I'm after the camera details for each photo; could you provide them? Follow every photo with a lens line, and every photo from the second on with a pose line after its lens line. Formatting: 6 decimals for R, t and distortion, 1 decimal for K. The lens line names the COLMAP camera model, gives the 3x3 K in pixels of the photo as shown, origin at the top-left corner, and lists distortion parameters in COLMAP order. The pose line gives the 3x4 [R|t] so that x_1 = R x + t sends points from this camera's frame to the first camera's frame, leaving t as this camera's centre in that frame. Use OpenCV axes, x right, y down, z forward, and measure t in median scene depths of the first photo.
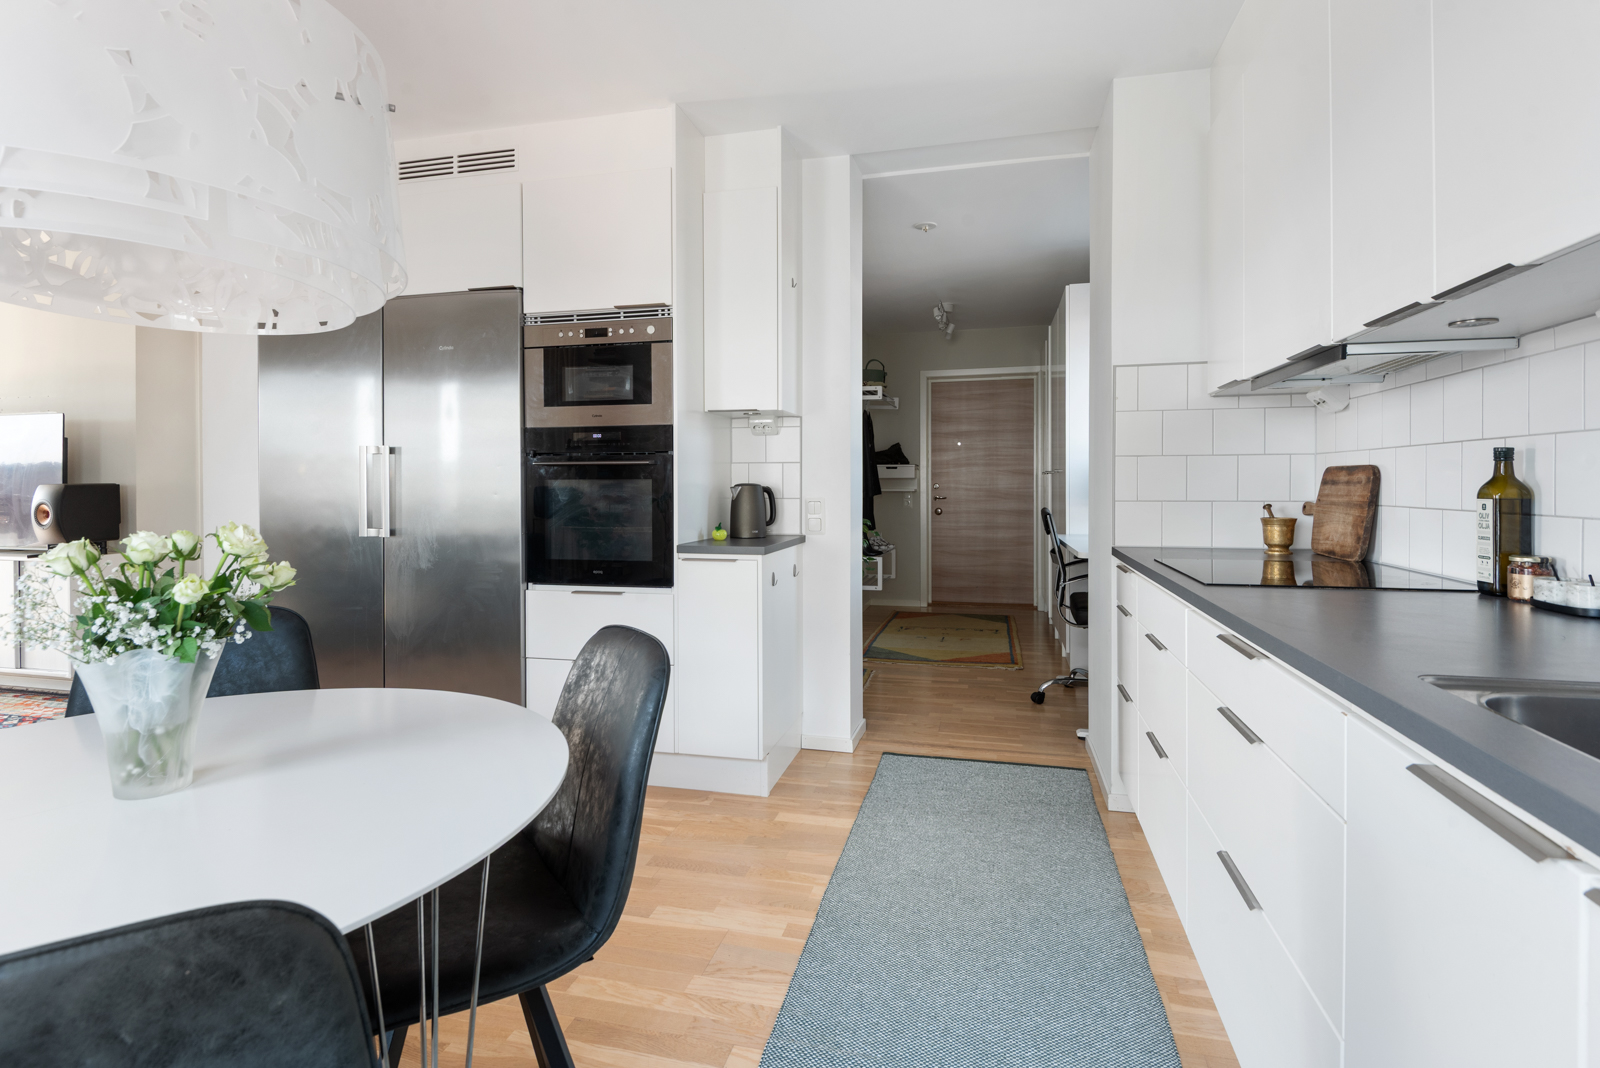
lens RADIAL K [[819.7, 0, 781.1], [0, 819.7, 483.6], [0, 0, 1]] dist [0.000826, 0.000039]
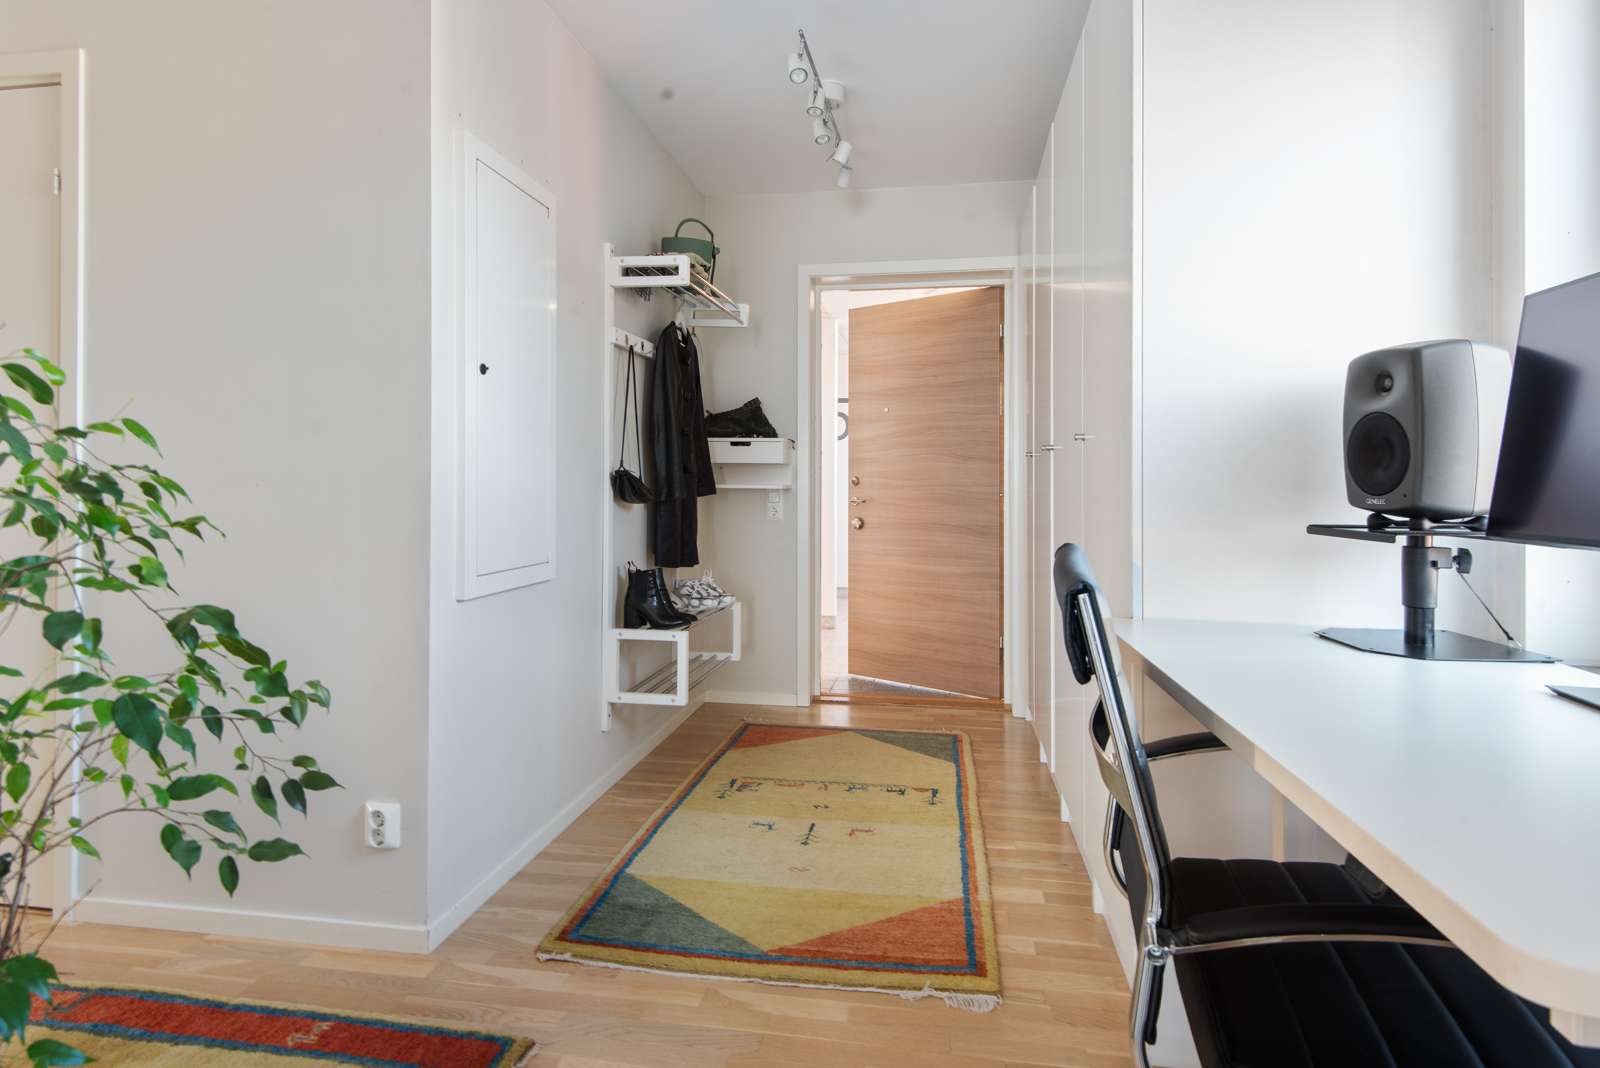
lens RADIAL K [[875.7, 0, 796.8], [0, 875.7, 480.9], [0, 0, 1]] dist [-0.001020, 0.000116]
pose [[0.995887, 0.005331, 0.090449, 0.124019], [-0.004917, 0.999976, -0.004809, 0.007014], [-0.090473, 0.004344, 0.995889, 0.454233]]
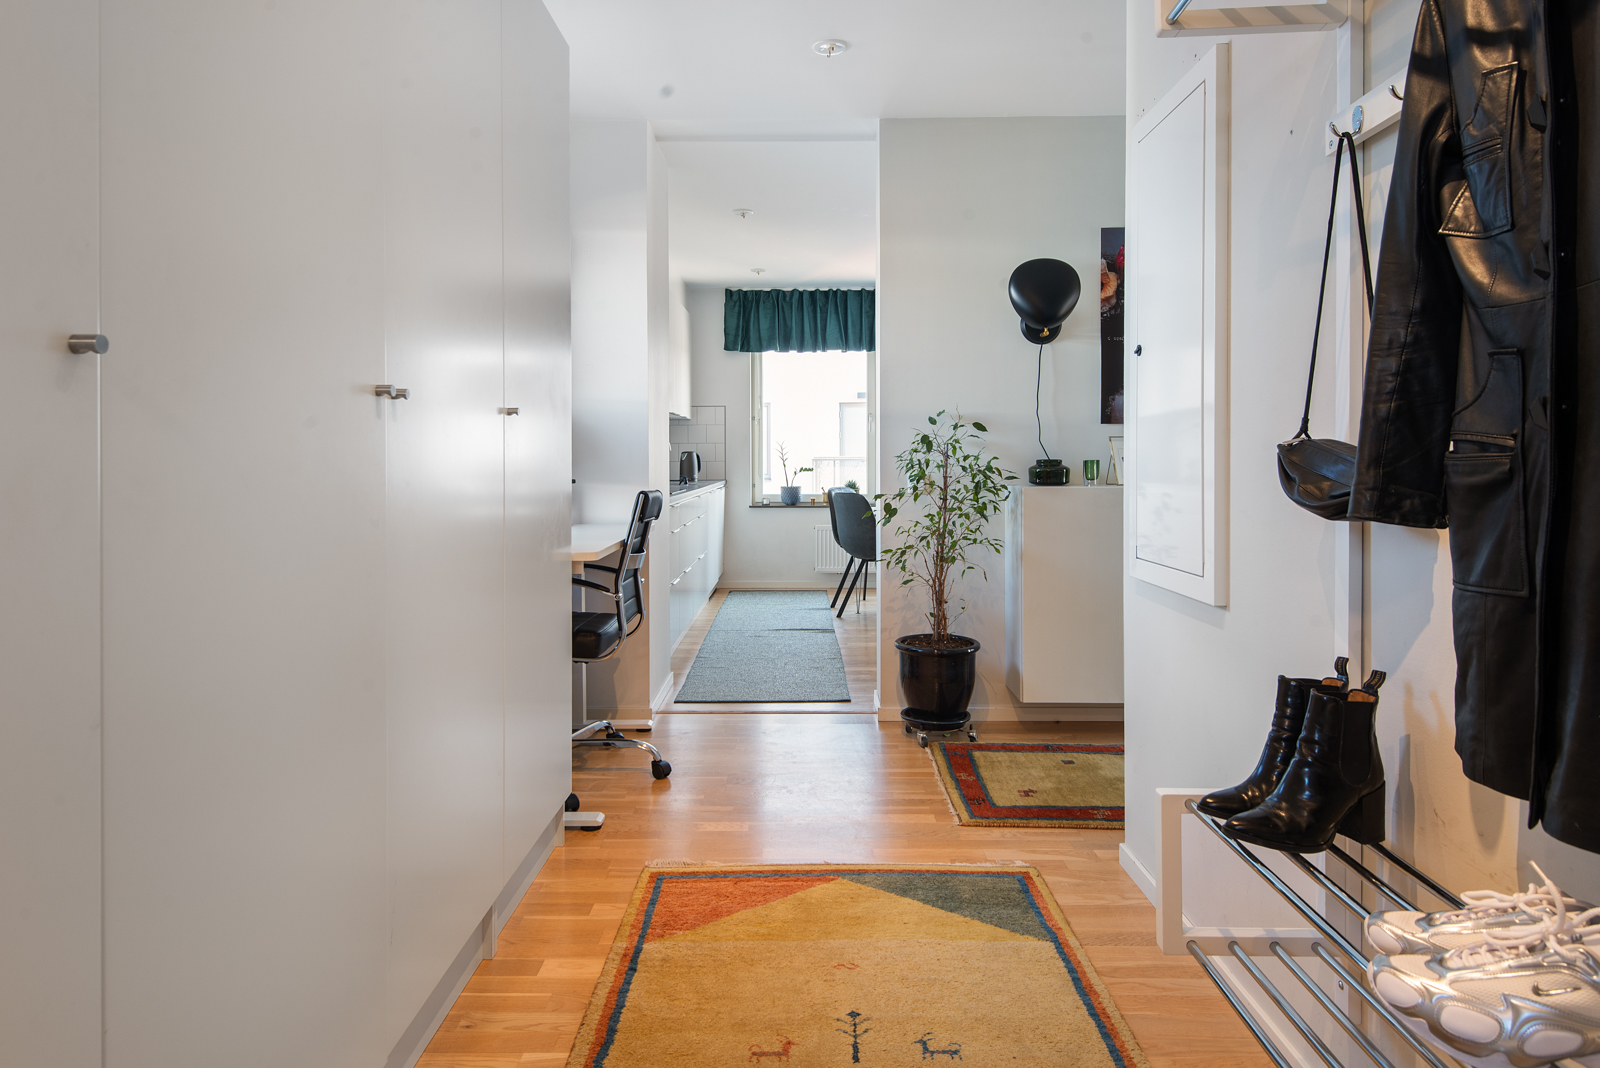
lens RADIAL K [[967.0, 0, 794.6], [0, 967.0, 462.4], [0, 0, 1]] dist [-0.001026, -0.000114]
pose [[-0.970006, 0.004818, -0.243034, 0.241808], [0.002987, 0.999964, 0.007902, 0.002714], [0.243063, 0.006939, -0.969986, 1.075747]]
